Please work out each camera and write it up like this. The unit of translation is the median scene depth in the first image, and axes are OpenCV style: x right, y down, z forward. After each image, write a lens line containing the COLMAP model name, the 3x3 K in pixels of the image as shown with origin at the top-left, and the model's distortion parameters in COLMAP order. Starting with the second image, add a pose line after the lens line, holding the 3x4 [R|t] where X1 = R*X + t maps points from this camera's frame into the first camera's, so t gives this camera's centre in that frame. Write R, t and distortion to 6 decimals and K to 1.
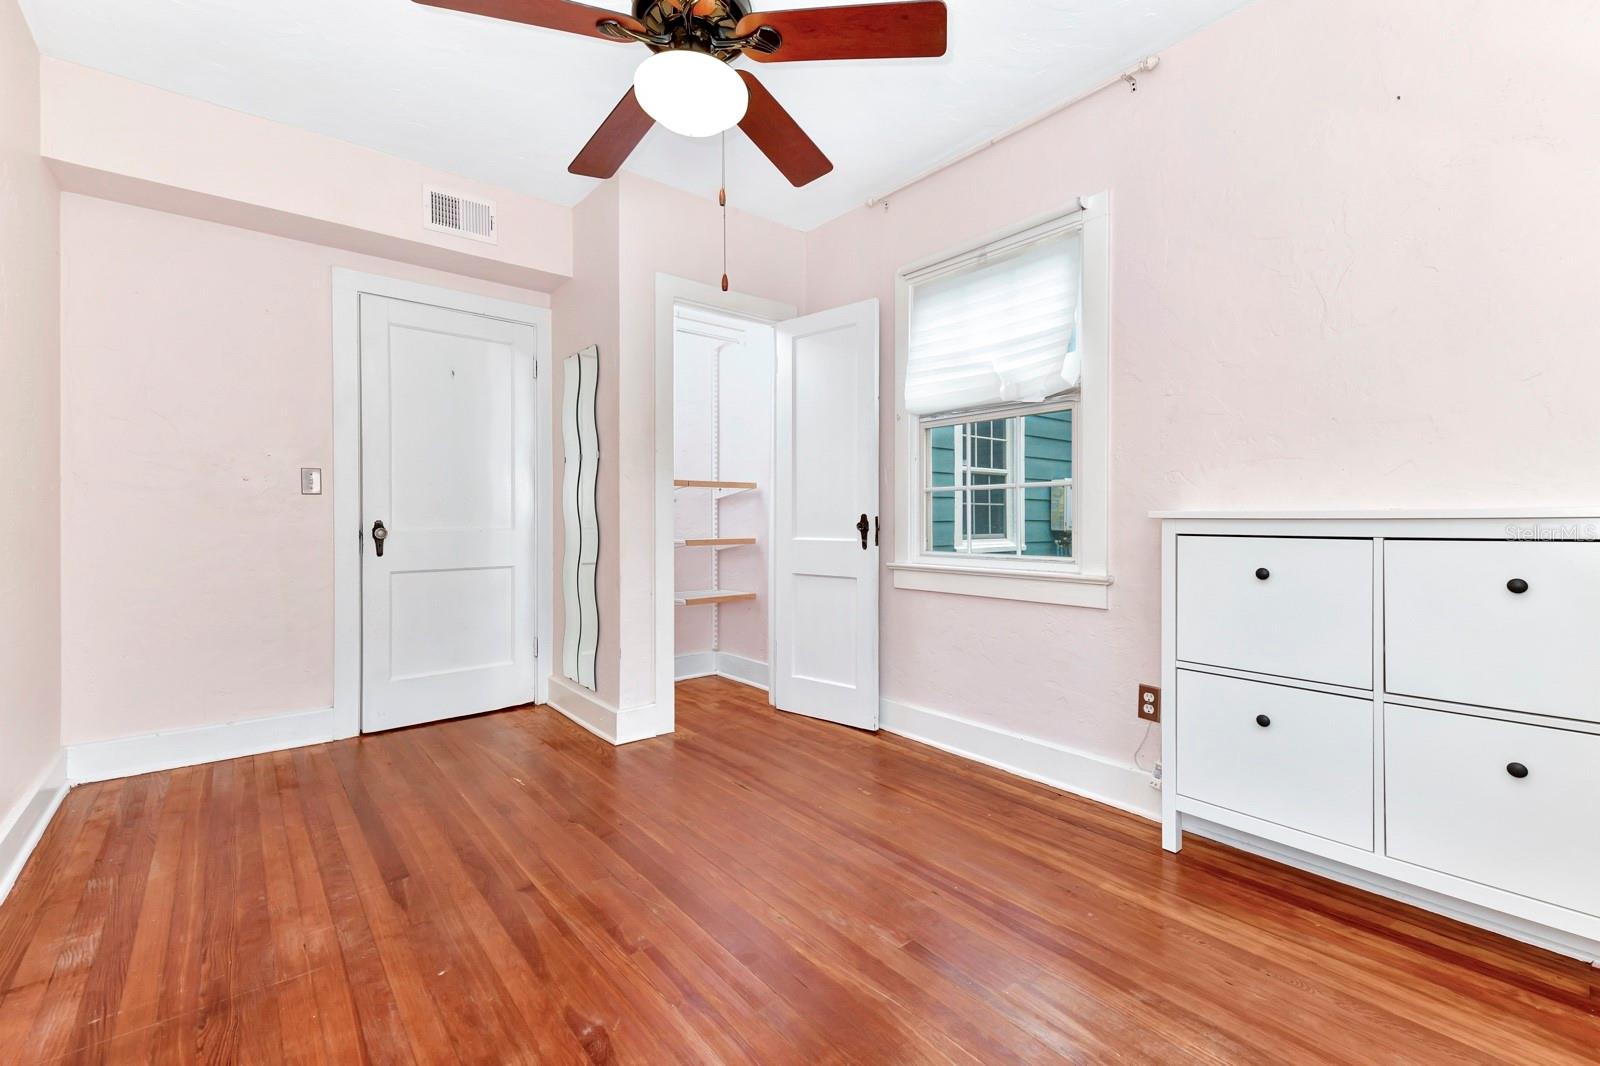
lens RADIAL K [[668.6, 0, 805.1], [0, 668.6, 527.5], [0, 0, 1]] dist [0.015881, 0.000035]
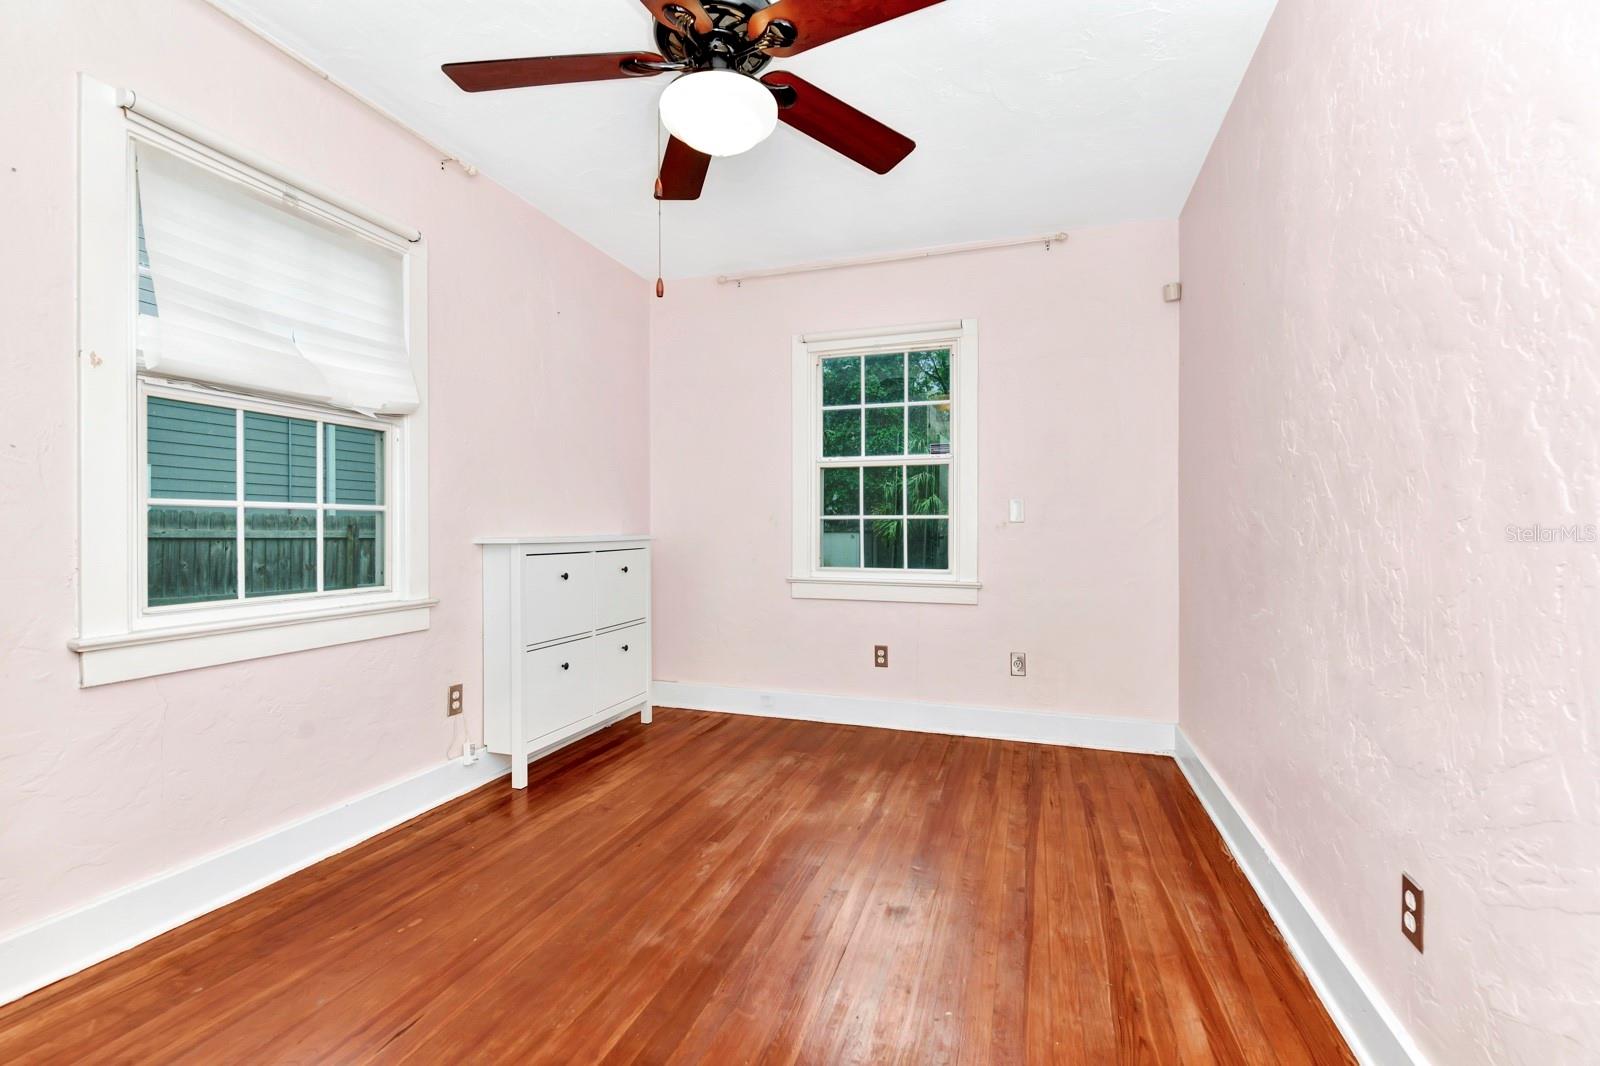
lens RADIAL K [[685.0, 0, 800.0], [0, 685.0, 533.0], [0, 0, 1]] dist [0.000744, -0.000120]
pose [[-0.519409, -0.005668, 0.854507, -0.782626], [0.007648, 0.999907, 0.011281, -0.039215], [-0.854491, 0.012394, -0.519318, 1.039421]]
